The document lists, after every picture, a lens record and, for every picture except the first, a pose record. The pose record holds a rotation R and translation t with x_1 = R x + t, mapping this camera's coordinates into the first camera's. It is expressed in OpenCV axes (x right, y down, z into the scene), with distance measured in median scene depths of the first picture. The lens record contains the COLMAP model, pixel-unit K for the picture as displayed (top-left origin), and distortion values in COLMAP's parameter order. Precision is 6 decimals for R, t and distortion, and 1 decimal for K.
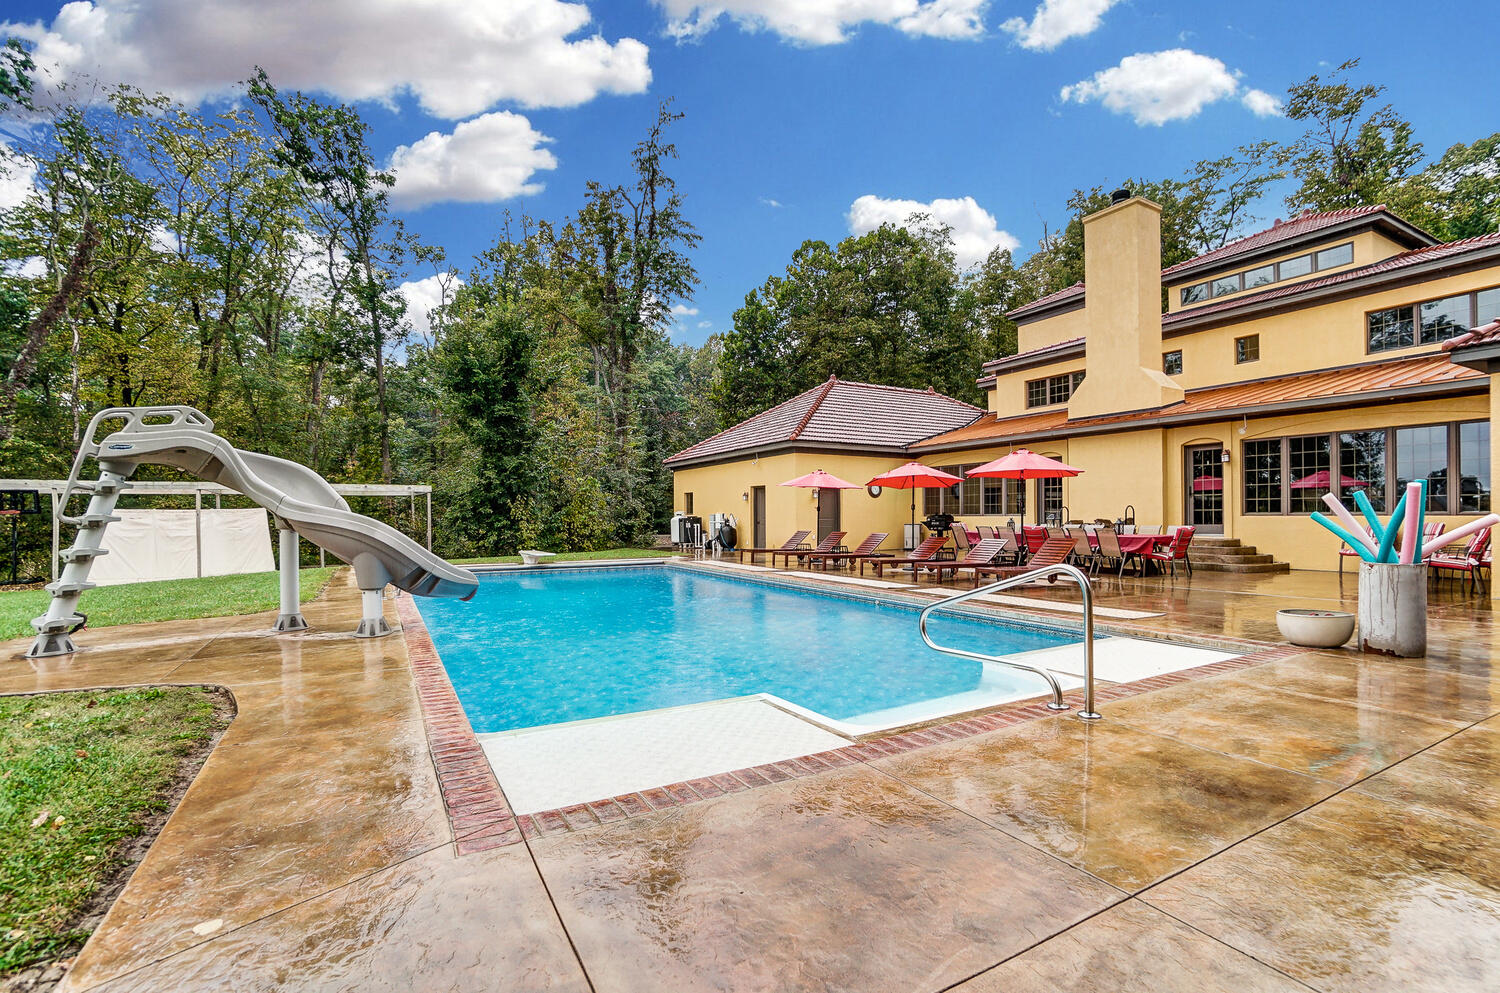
lens RADIAL K [[688.8, 0, 758.5], [0, 688.8, 515.4], [0, 0, 1]] dist [-0.067701, 0.026547]
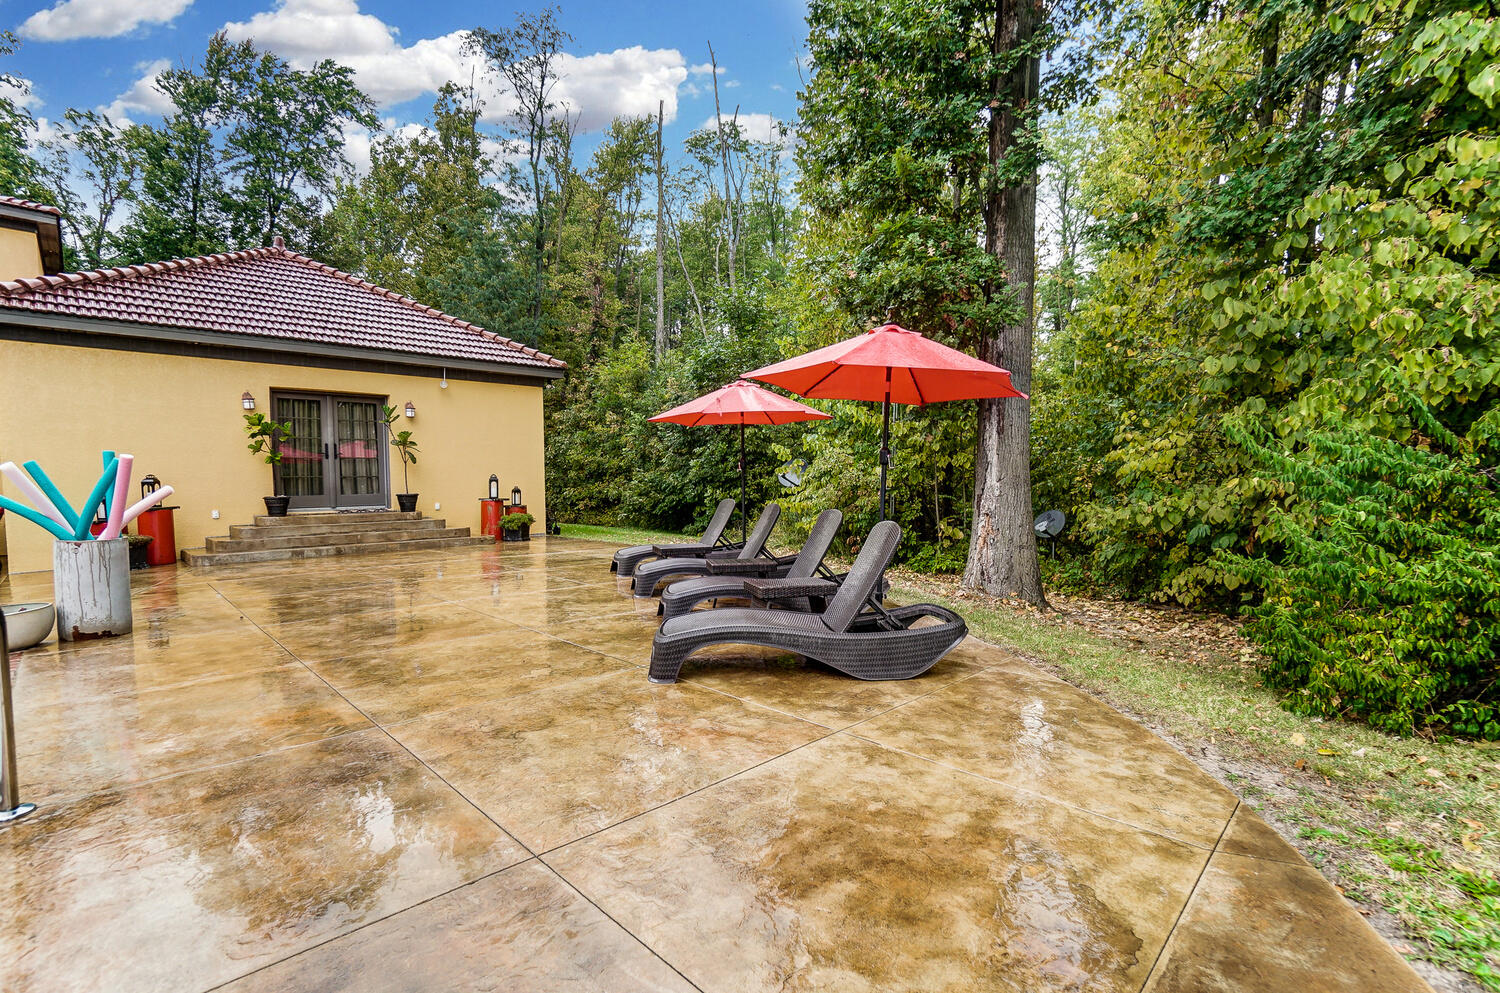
lens RADIAL K [[692.4, 0, 752.9], [0, 692.4, 512.2], [0, 0, 1]] dist [-0.063939, 0.027877]
pose [[-0.270775, -0.043717, 0.961650, -0.052502], [0.008733, 0.998816, 0.047865, -0.000820], [-0.962603, 0.021358, -0.270072, 0.095851]]
